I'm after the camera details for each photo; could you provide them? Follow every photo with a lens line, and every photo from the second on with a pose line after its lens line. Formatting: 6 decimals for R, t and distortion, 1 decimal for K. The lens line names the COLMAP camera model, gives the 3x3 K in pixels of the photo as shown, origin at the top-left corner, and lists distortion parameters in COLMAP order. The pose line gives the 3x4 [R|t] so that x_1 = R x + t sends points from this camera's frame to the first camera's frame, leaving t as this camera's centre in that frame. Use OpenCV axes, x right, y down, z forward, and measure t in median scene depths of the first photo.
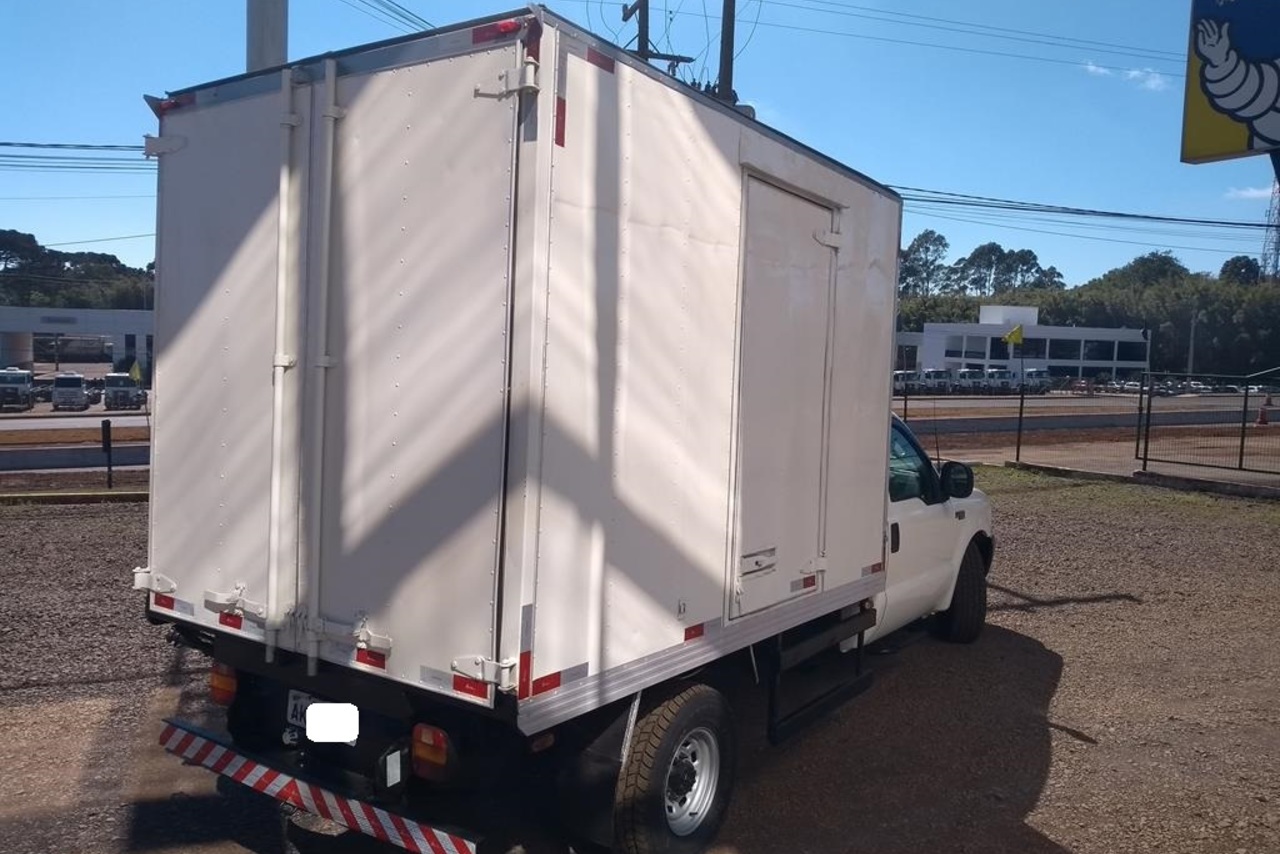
lens RADIAL K [[981.3, 0, 642.5], [0, 981.3, 451.2], [0, 0, 1]] dist [-0.002276, -0.006679]
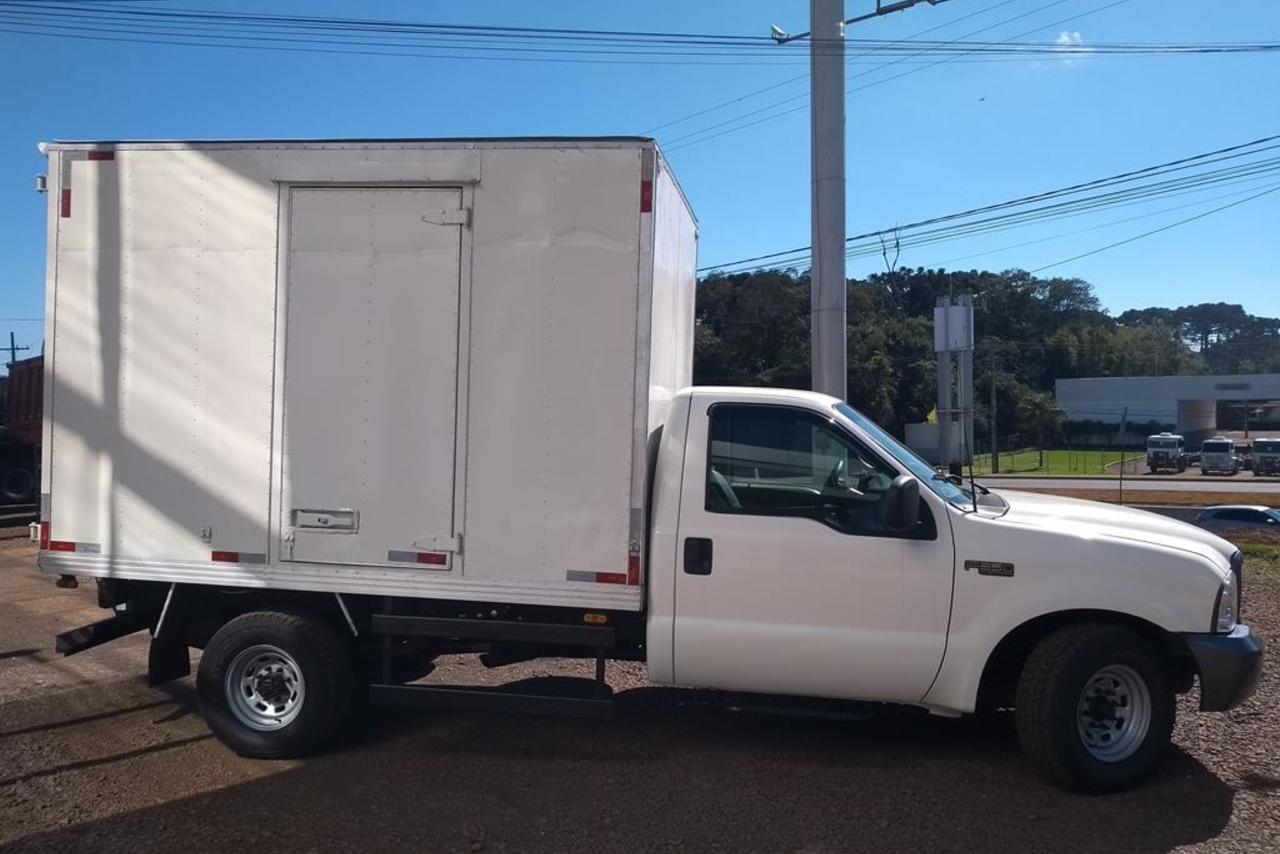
lens RADIAL K [[999.2, 0, 670.4], [0, 999.2, 423.6], [0, 0, 1]] dist [0.001456, -0.002097]
pose [[0.452096, -0.014292, -0.891855, 1.675653], [-0.074418, 0.995781, -0.053681, 0.047190], [0.888860, 0.090639, 0.449125, 1.048731]]
